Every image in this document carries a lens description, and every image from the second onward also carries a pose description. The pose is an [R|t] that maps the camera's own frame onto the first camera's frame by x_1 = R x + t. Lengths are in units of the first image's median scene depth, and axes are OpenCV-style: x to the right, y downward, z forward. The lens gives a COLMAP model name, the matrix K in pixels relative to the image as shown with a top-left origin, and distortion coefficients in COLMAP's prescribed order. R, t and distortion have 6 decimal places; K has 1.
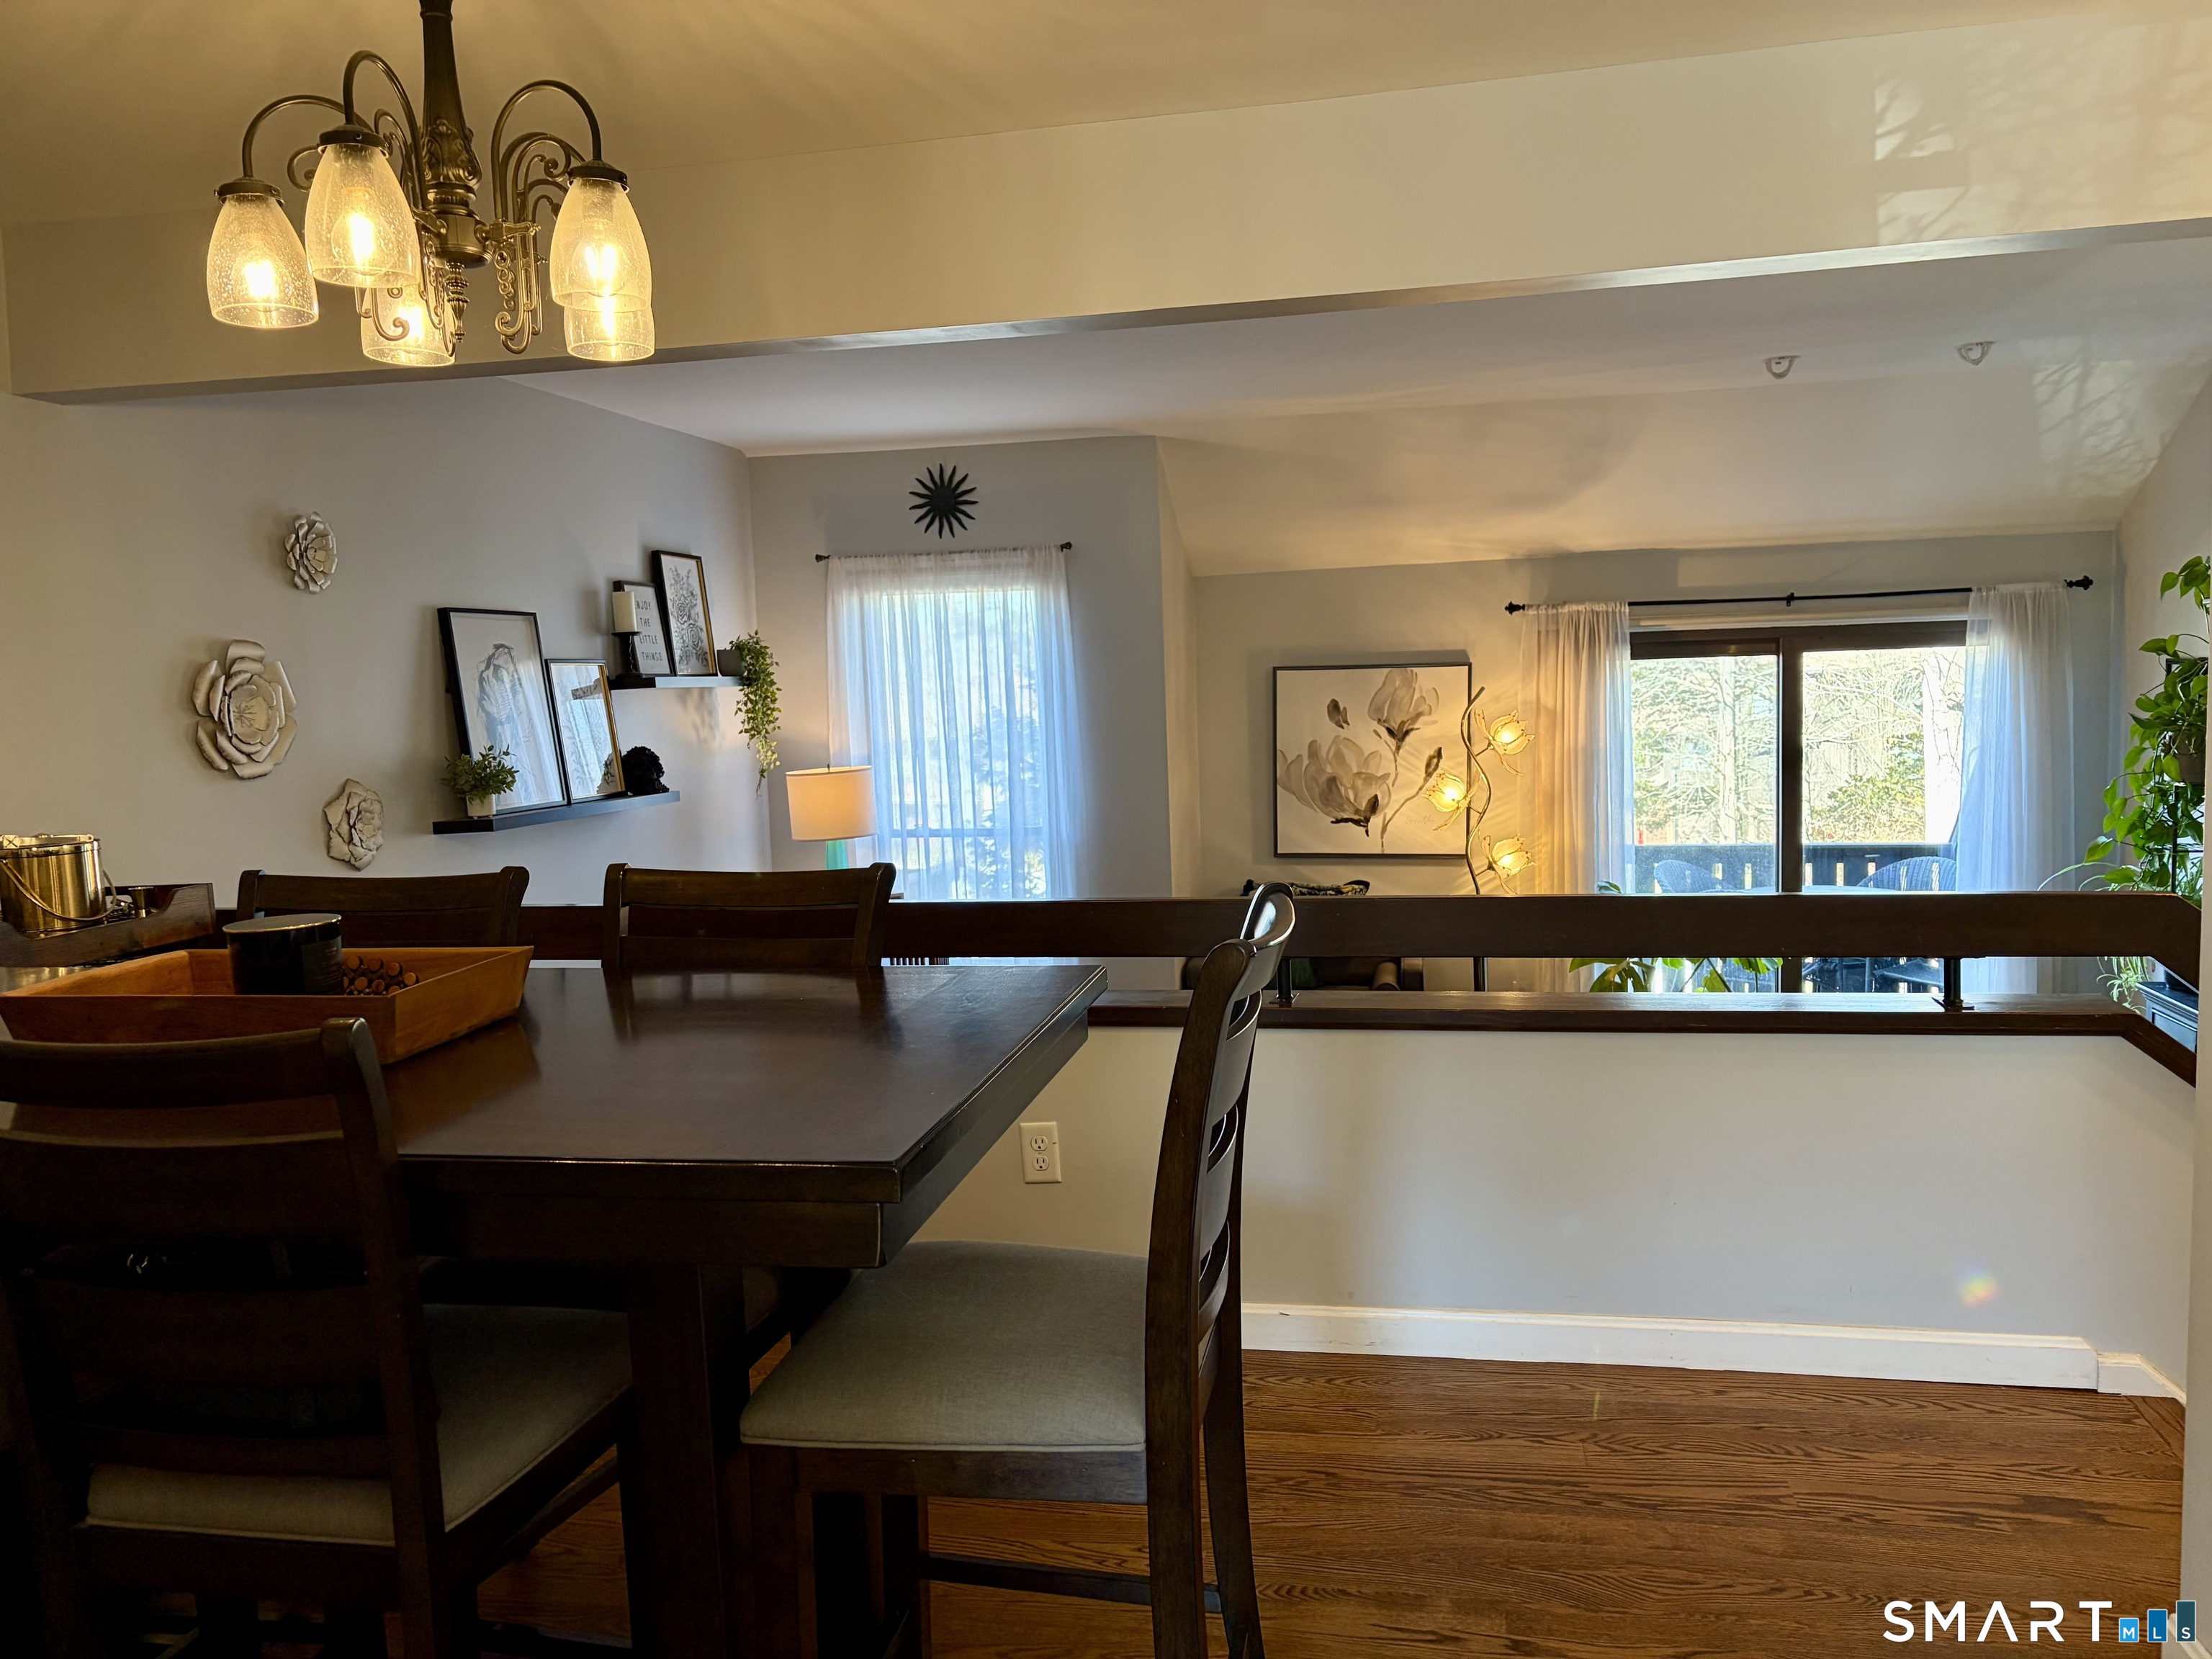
lens RADIAL K [[1657.7, 0, 1092.9], [0, 1657.7, 845.0], [0, 0, 1]] dist [0.059928, -0.070857]
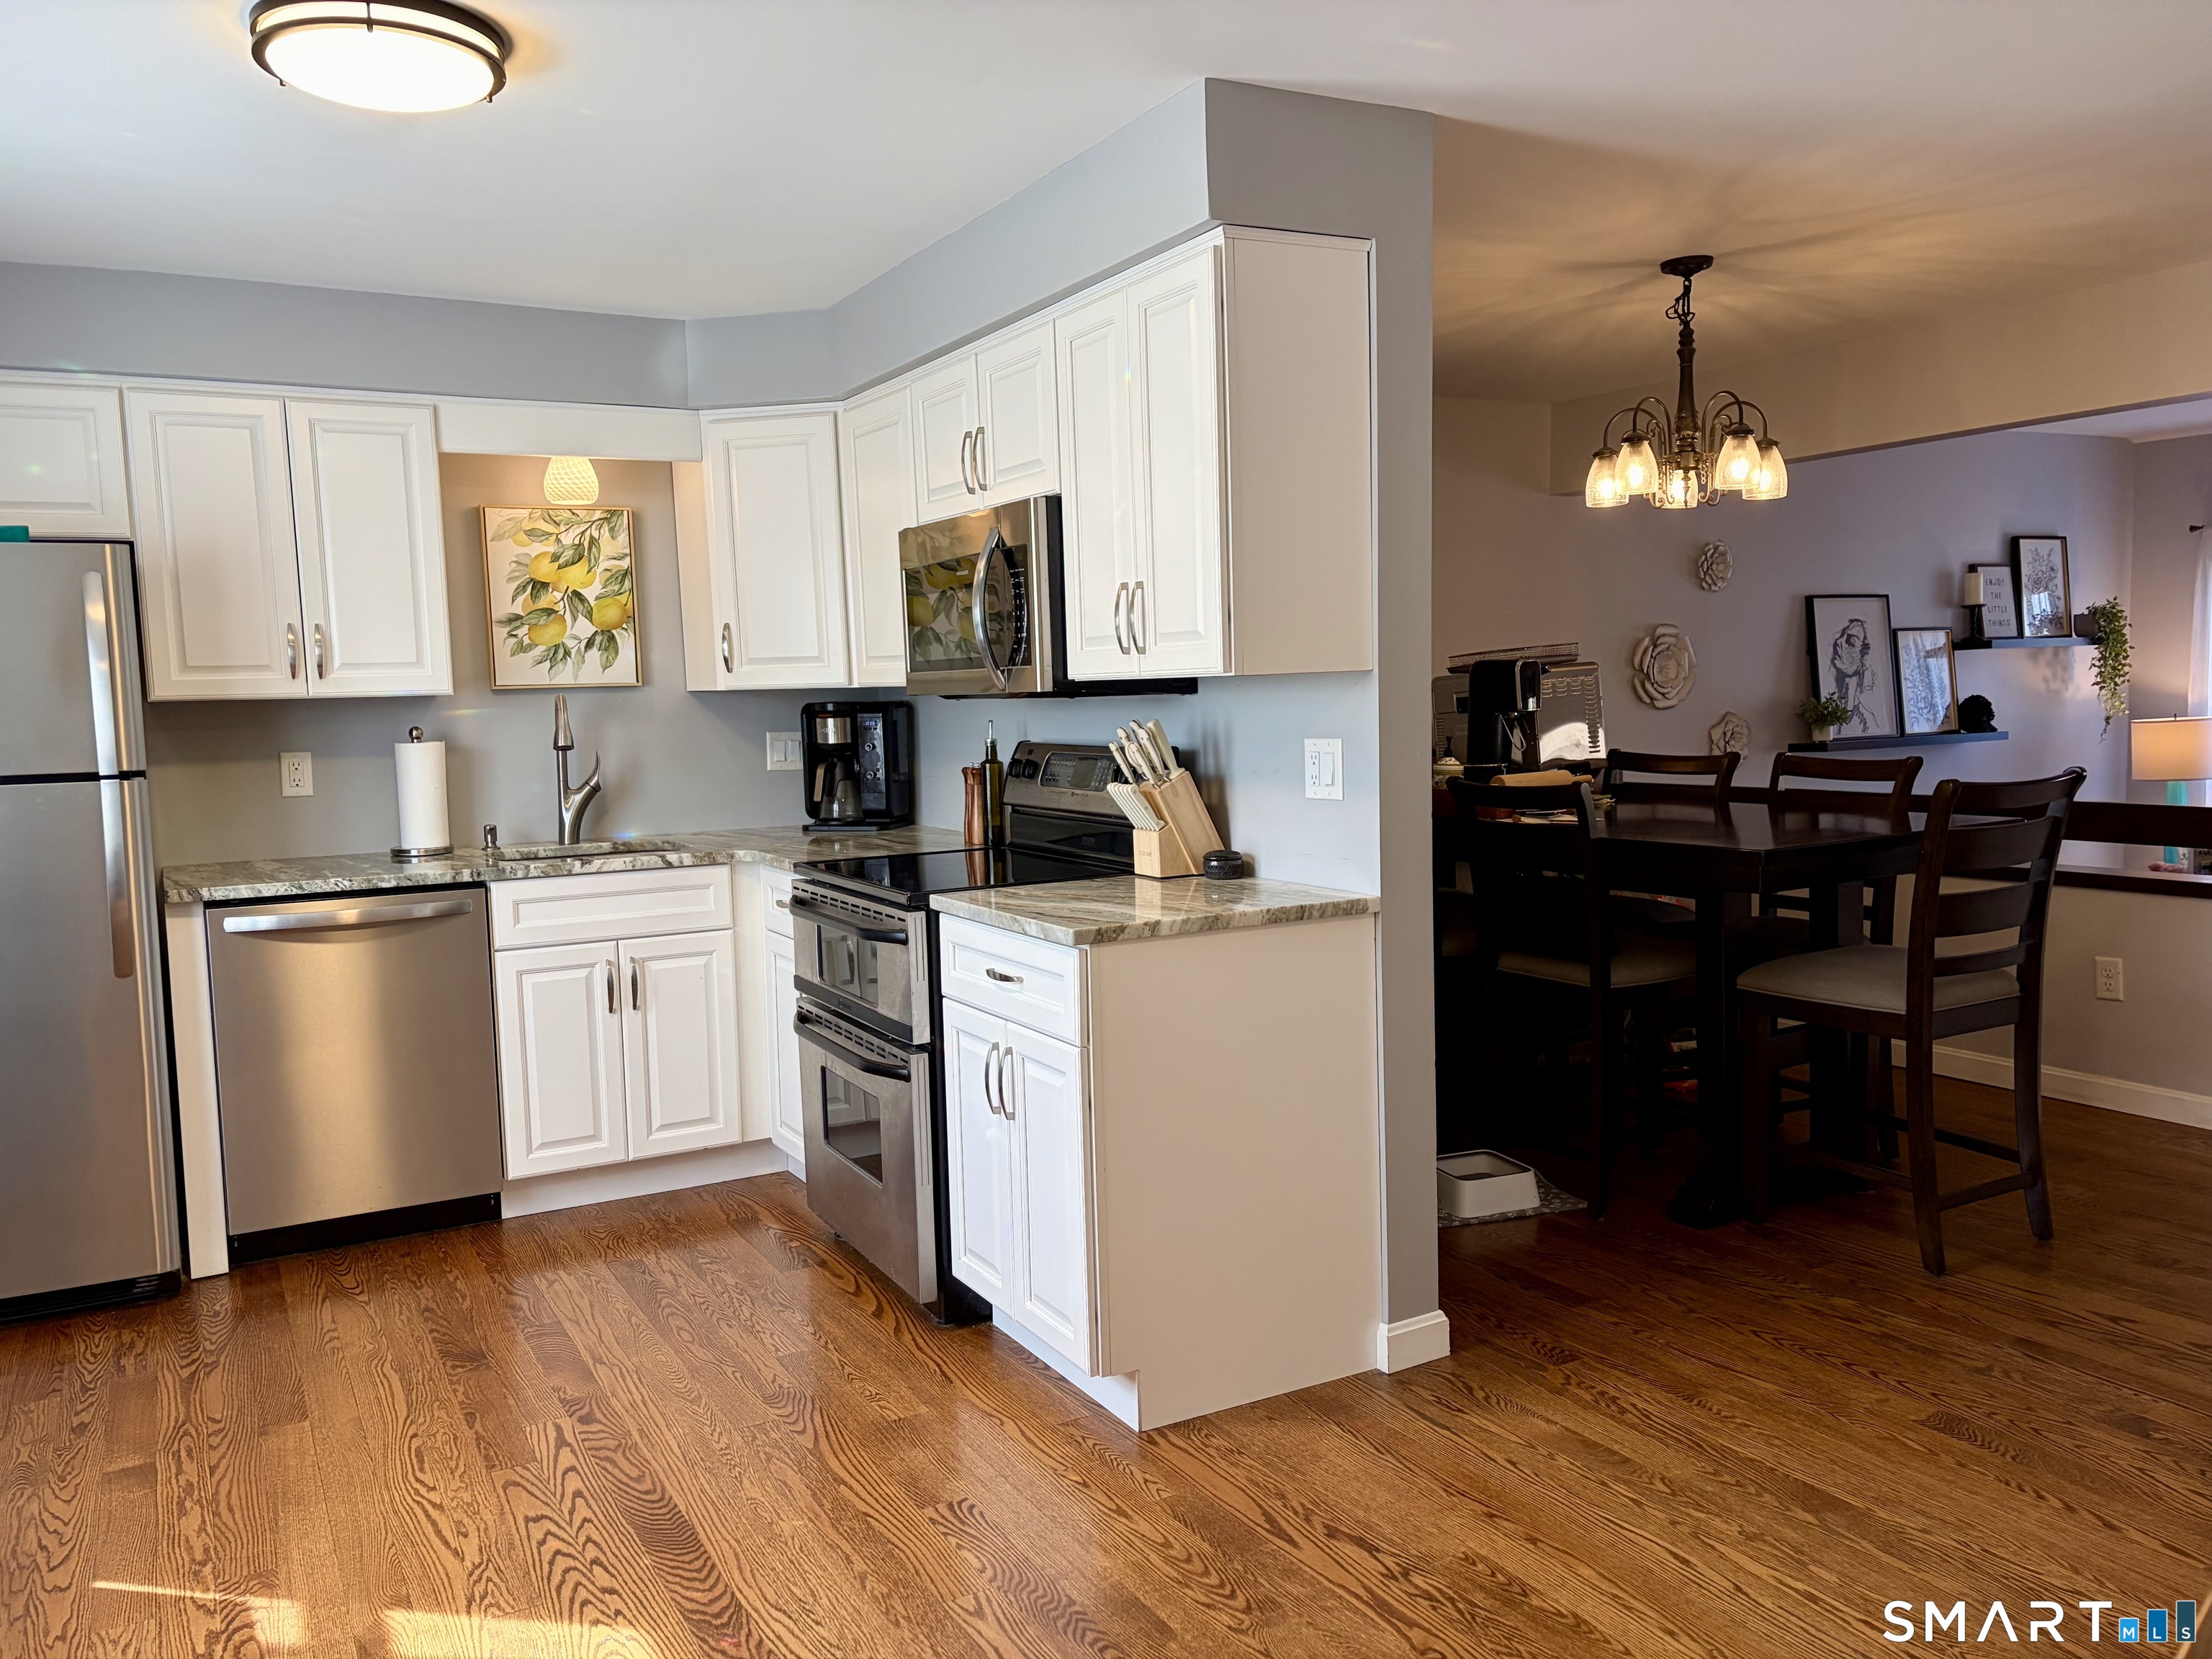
lens RADIAL K [[1657.7, 0, 1091.2], [0, 1657.7, 842.4], [0, 0, 1]] dist [0.059928, -0.070857]
pose [[0.645149, 0.086635, -0.759129, 0.272338], [-0.065895, 0.996158, 0.057685, 0.023316], [0.761210, 0.012807, 0.648379, -0.338285]]
